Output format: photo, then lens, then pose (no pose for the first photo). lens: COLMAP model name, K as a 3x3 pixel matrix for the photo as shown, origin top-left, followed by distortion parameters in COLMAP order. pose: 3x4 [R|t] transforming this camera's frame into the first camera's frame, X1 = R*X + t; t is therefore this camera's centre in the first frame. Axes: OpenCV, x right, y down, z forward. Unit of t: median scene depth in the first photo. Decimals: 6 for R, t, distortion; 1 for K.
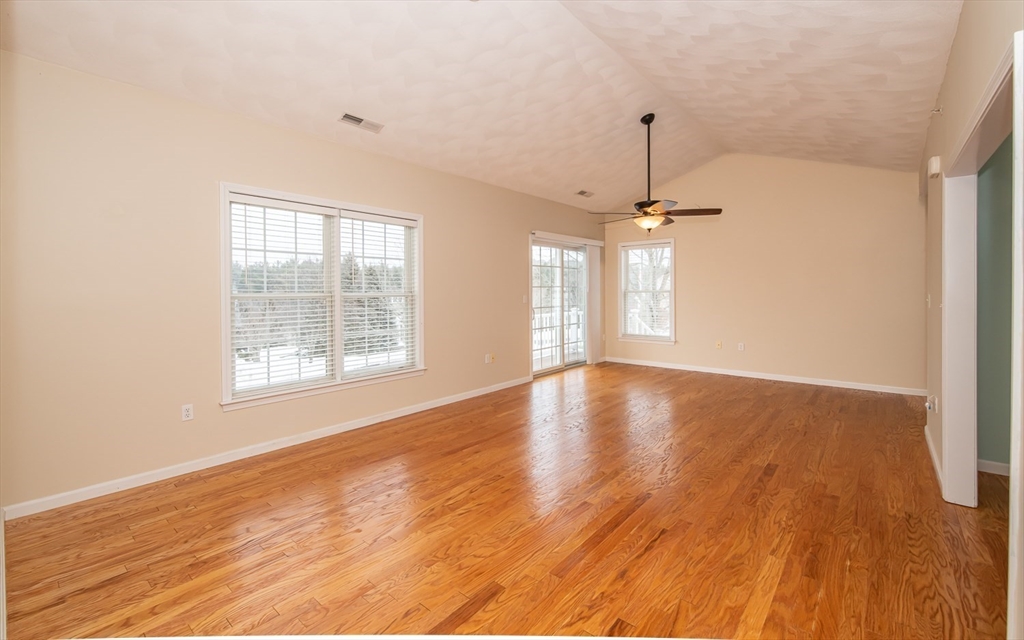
lens RADIAL K [[435.4, 0, 494.0], [0, 435.4, 302.1], [0, 0, 1]] dist [0.013164, -0.000328]
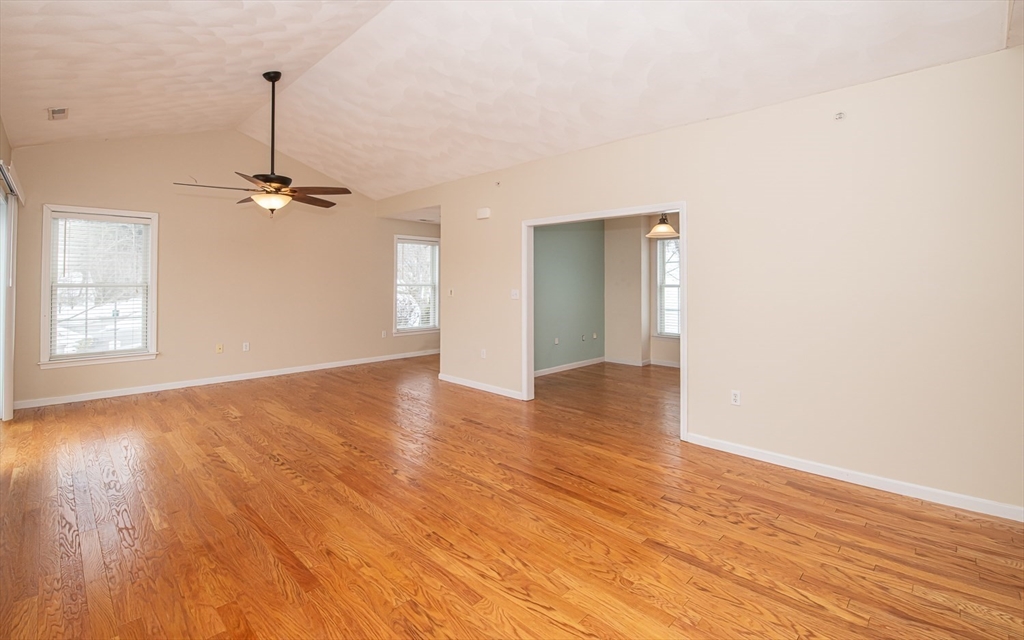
lens RADIAL K [[467.2, 0, 526.4], [0, 467.2, 267.8], [0, 0, 1]] dist [-0.003917, -0.000214]
pose [[0.022236, 0.035406, 0.999126, -0.789831], [0.022497, 0.999102, -0.035906, -0.025399], [-0.999500, 0.023275, 0.021419, 0.799156]]
